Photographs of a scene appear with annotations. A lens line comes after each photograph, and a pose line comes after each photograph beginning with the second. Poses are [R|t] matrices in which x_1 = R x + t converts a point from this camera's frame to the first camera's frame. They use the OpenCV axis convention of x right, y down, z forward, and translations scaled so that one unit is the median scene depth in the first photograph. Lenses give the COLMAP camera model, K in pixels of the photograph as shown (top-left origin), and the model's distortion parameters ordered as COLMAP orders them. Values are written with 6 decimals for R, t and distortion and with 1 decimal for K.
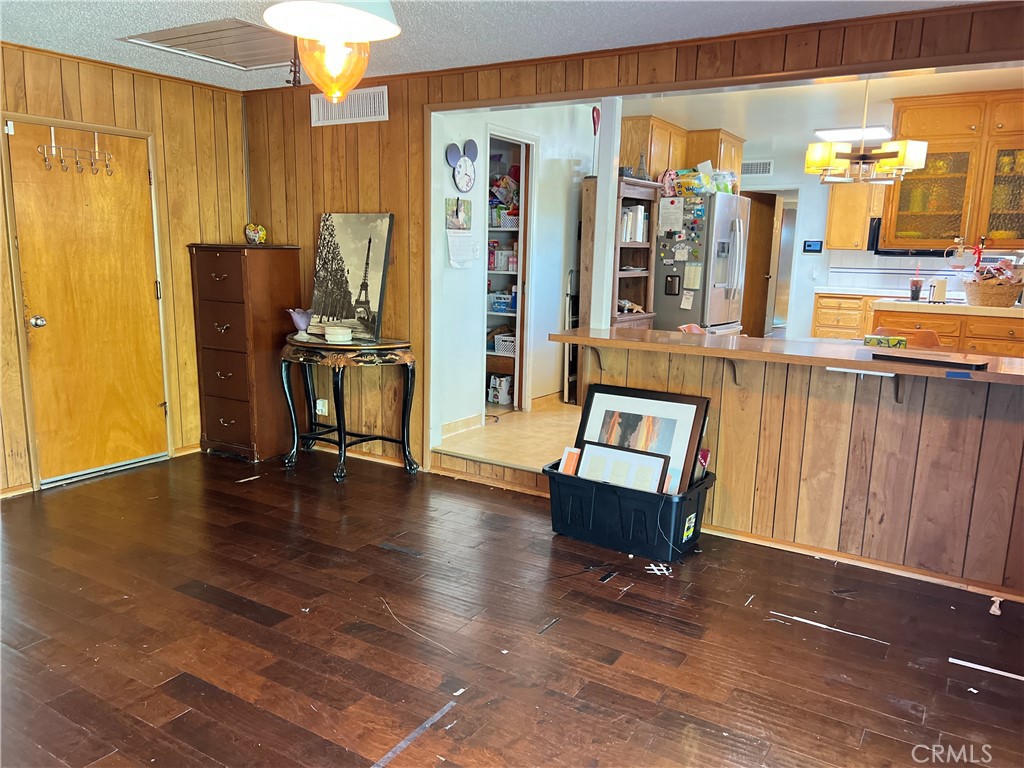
lens RADIAL K [[772.4, 0, 516.0], [0, 772.4, 392.5], [0, 0, 1]] dist [0.046403, -0.027504]
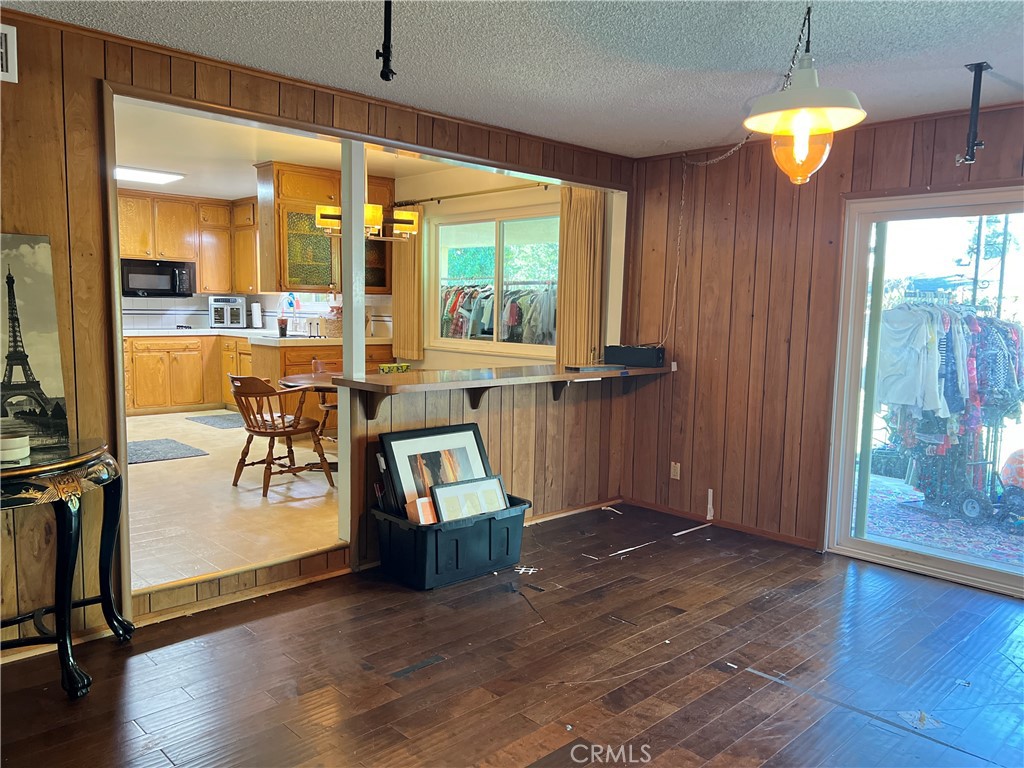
lens RADIAL K [[772.4, 0, 514.3], [0, 772.4, 382.9], [0, 0, 1]] dist [0.046403, -0.027504]
pose [[0.250178, -0.113018, 0.961581, -0.497291], [0.168800, 0.983045, 0.071624, -0.073523], [-0.953372, 0.144396, 0.265013, 0.369665]]
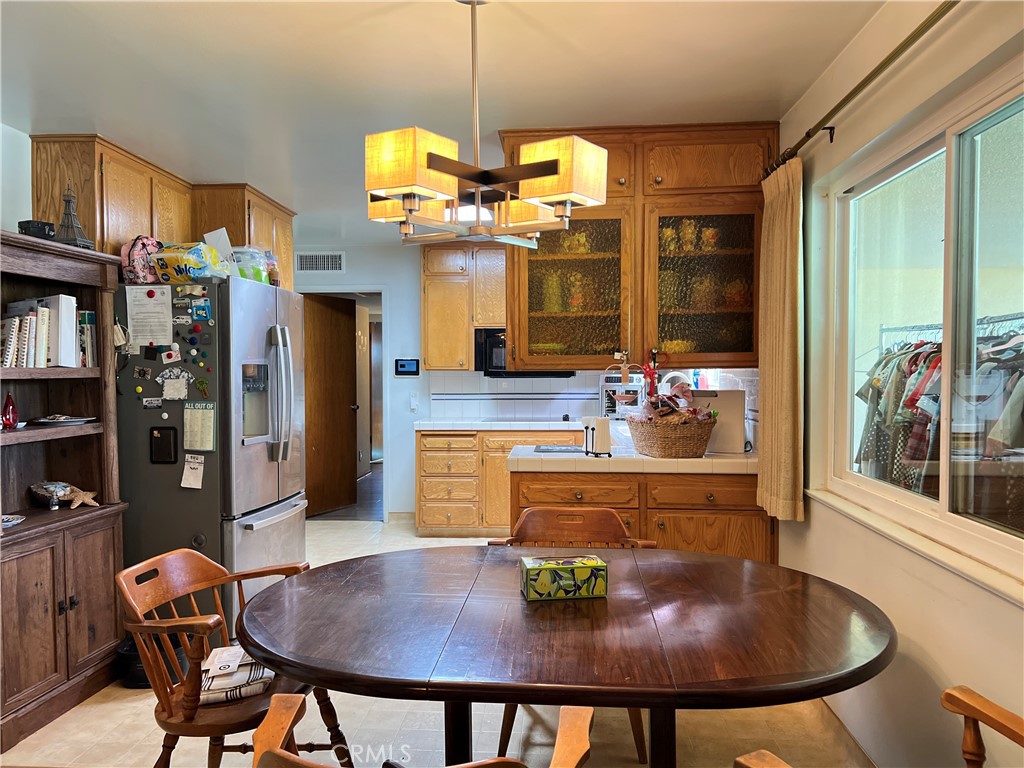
lens RADIAL K [[772.4, 0, 517.9], [0, 772.4, 380.9], [0, 0, 1]] dist [0.046403, -0.027504]
pose [[0.878800, -0.032855, 0.476059, 0.174663], [0.111563, 0.984125, -0.138025, -0.086929], [-0.463967, 0.174407, 0.868514, 0.444354]]
